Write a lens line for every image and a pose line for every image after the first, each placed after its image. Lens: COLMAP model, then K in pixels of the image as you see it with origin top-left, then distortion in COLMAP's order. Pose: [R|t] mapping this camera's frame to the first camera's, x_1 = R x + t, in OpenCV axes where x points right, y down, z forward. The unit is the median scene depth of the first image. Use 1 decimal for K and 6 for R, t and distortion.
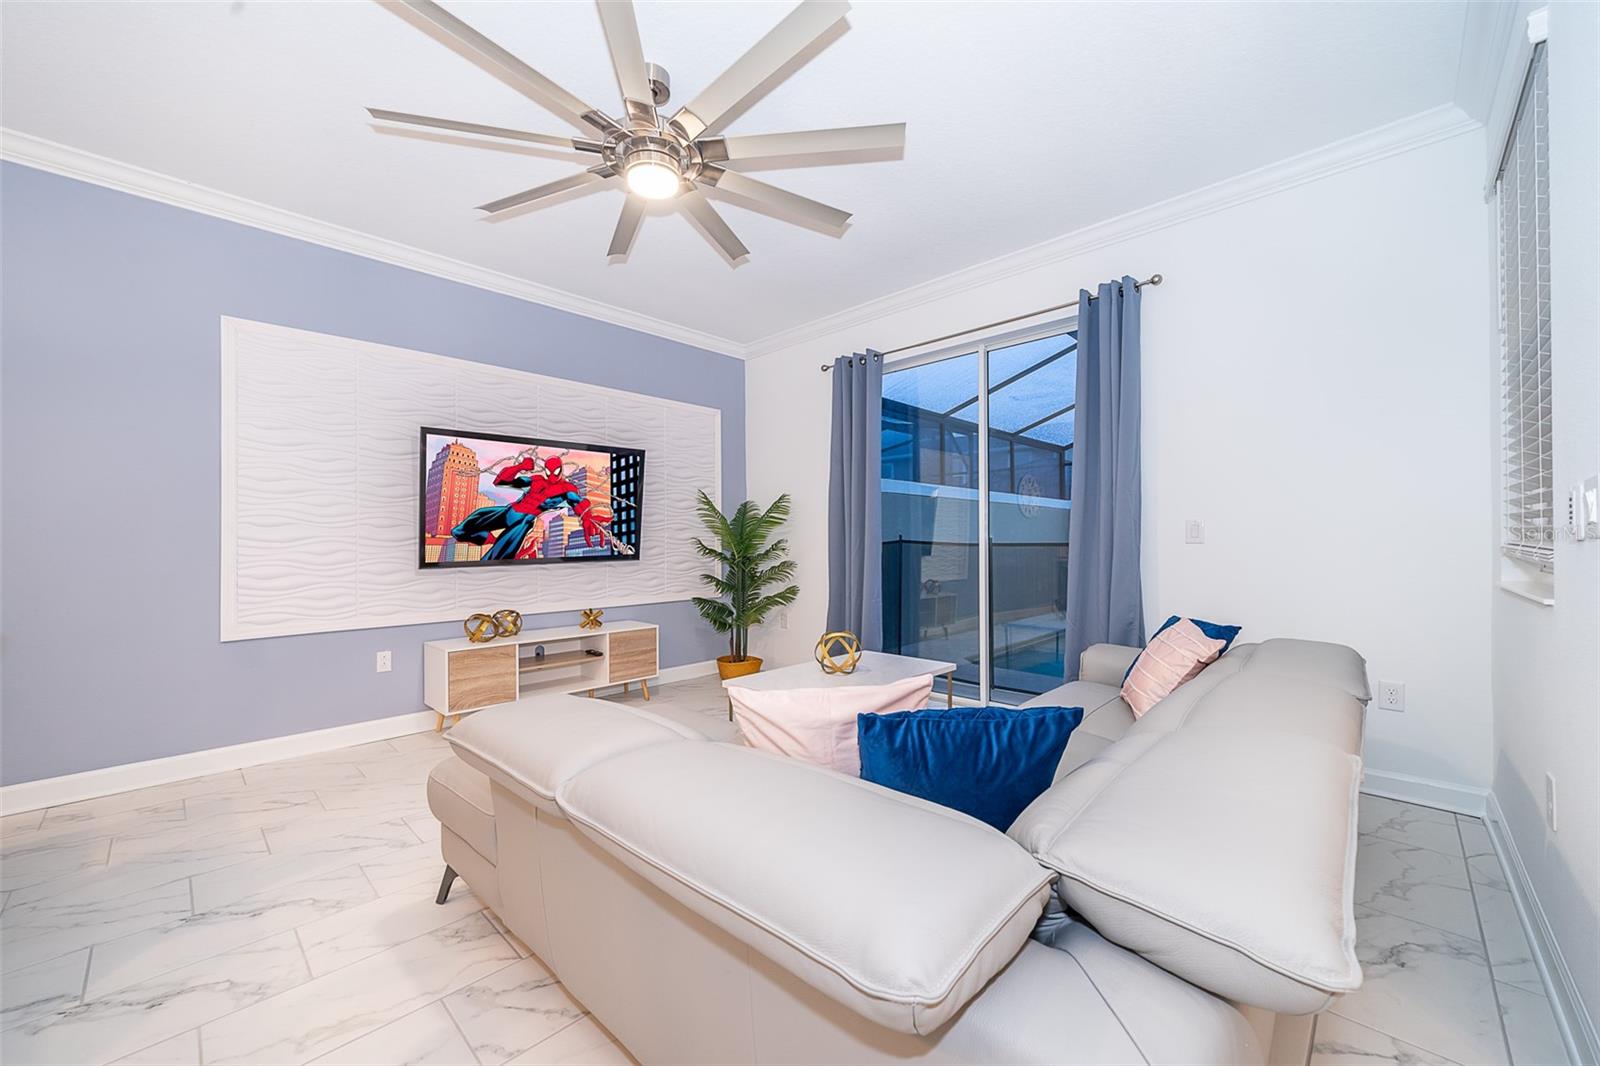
lens RADIAL K [[617.6, 0, 805.7], [0, 617.6, 538.1], [0, 0, 1]] dist [-0.000215, 0.000306]
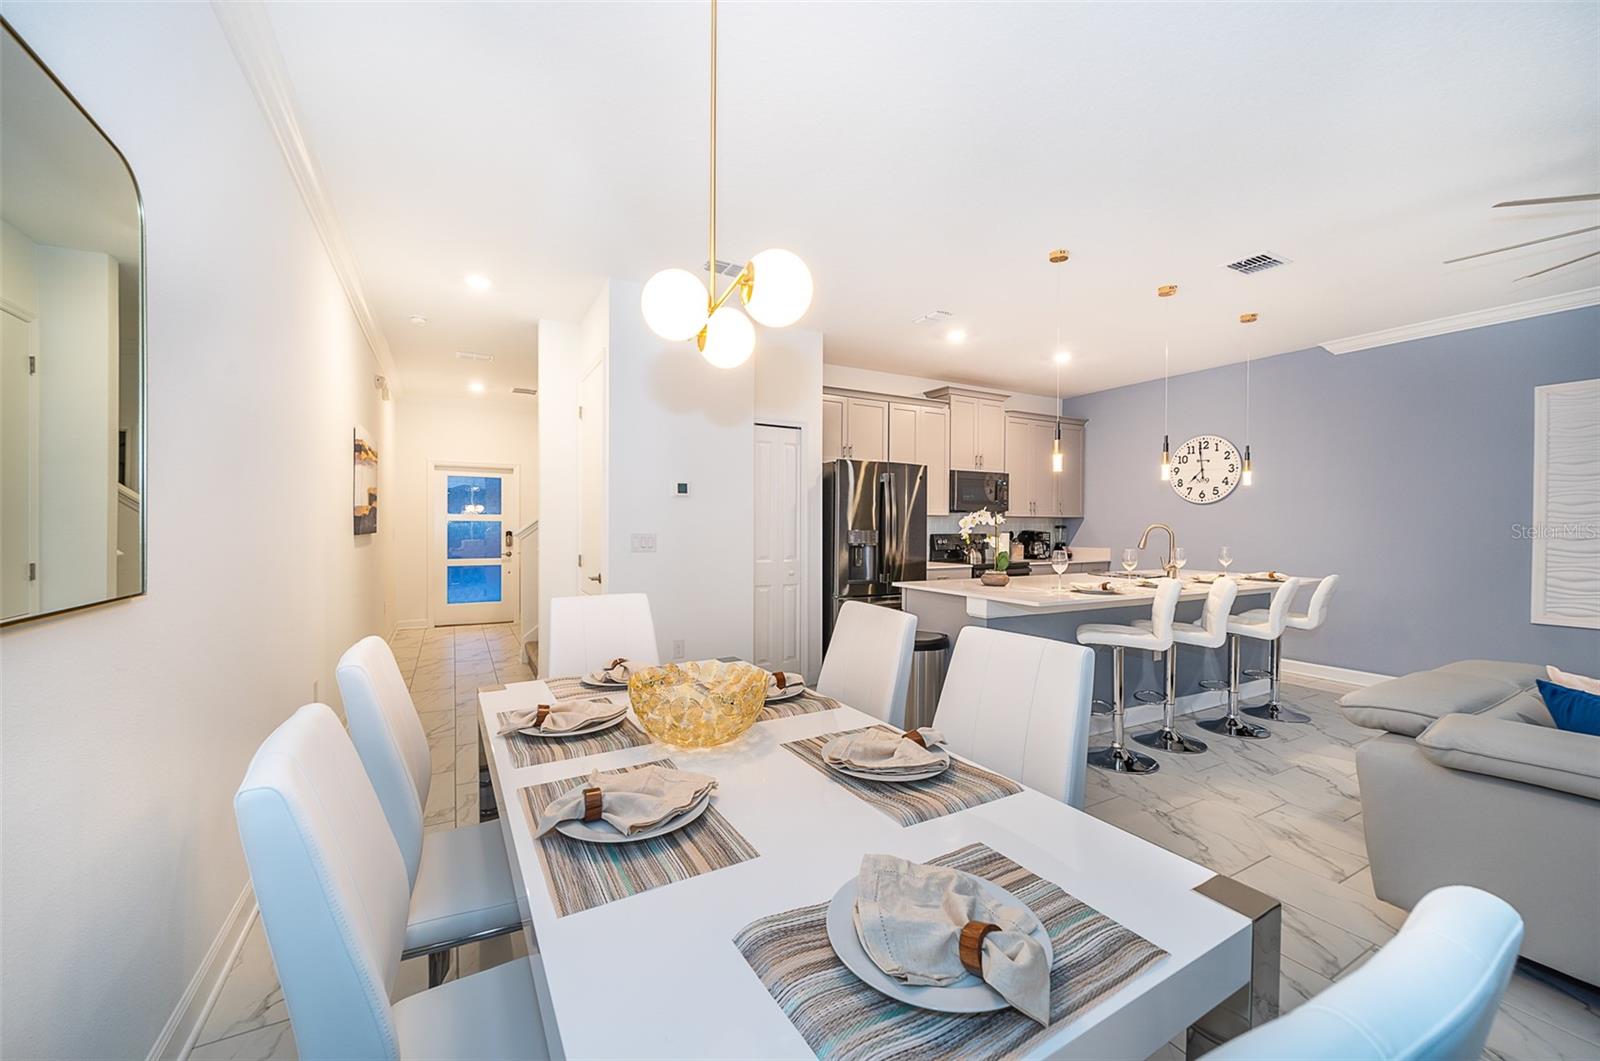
lens RADIAL K [[617.6, 0, 805.7], [0, 617.6, 535.6], [0, 0, 1]] dist [-0.000215, 0.000306]
pose [[-0.289610, 0.021112, -0.956912, 0.587465], [-0.002390, 0.999738, 0.022780, -0.038829], [0.957142, 0.008884, -0.289483, -0.117307]]
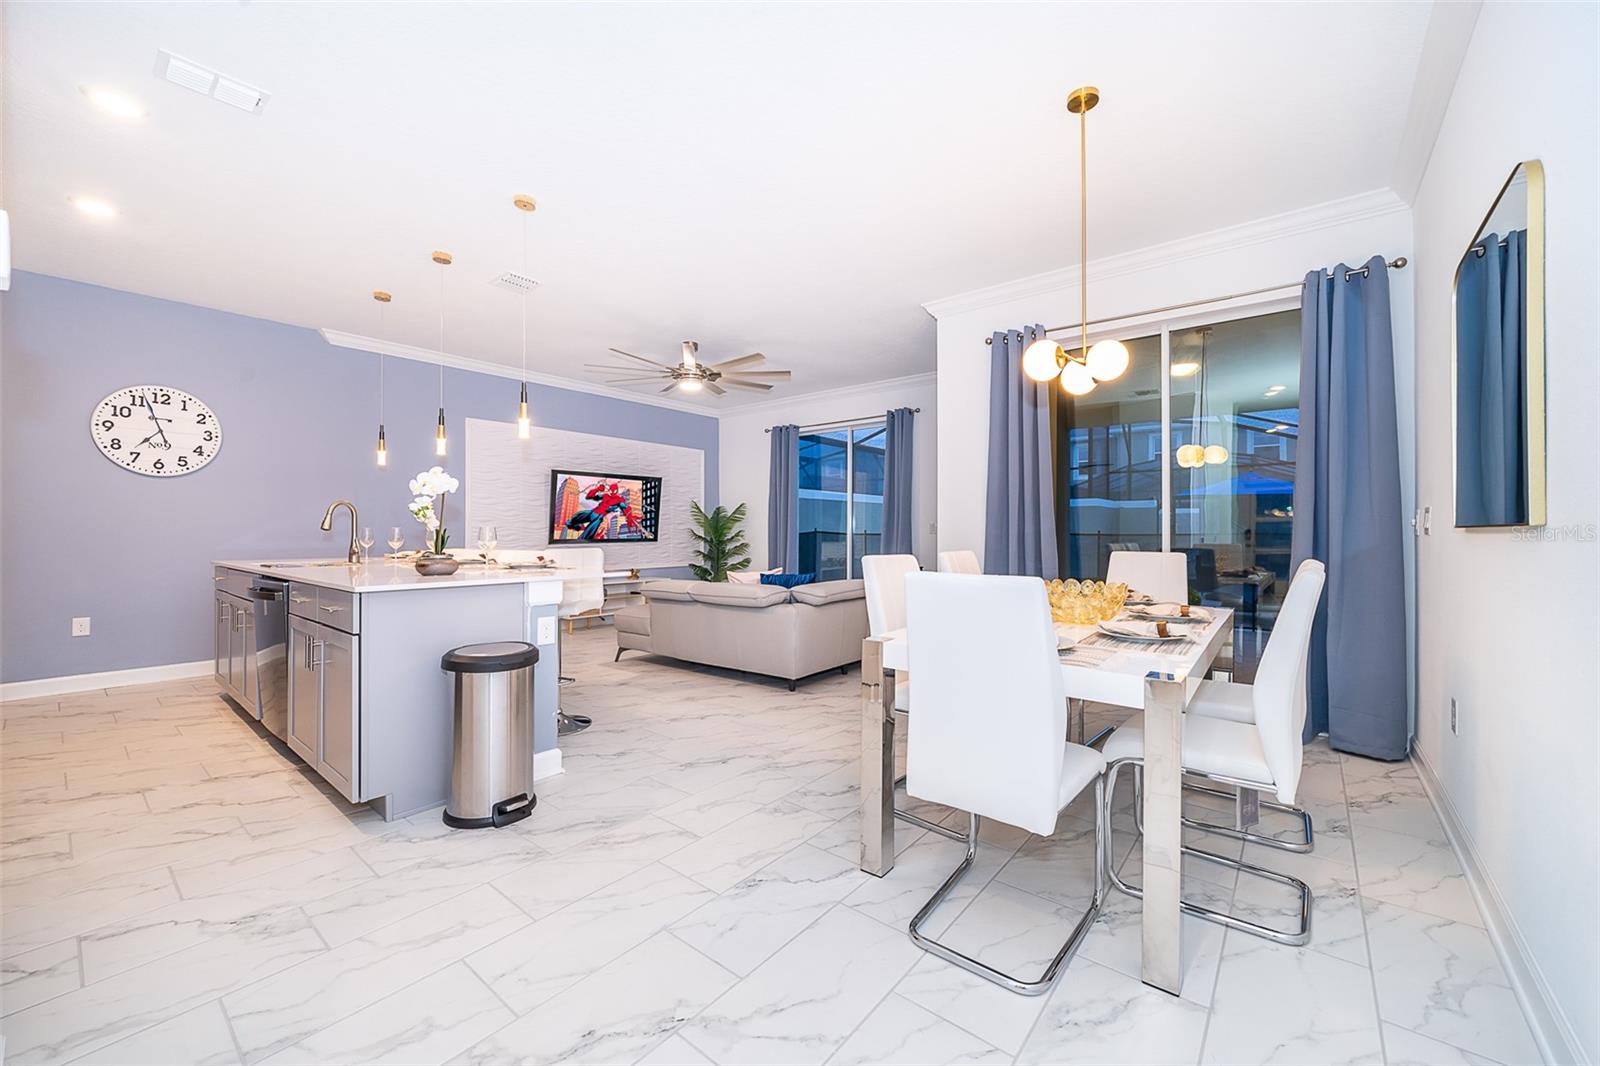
lens RADIAL K [[617.6, 0, 805.7], [0, 617.6, 538.1], [0, 0, 1]] dist [-0.000215, 0.000306]
pose [[0.997538, 0.007246, 0.069749, 0.021832], [-0.008215, 0.999873, 0.013624, -0.000766], [-0.069641, -0.014164, 0.997472, -0.771623]]
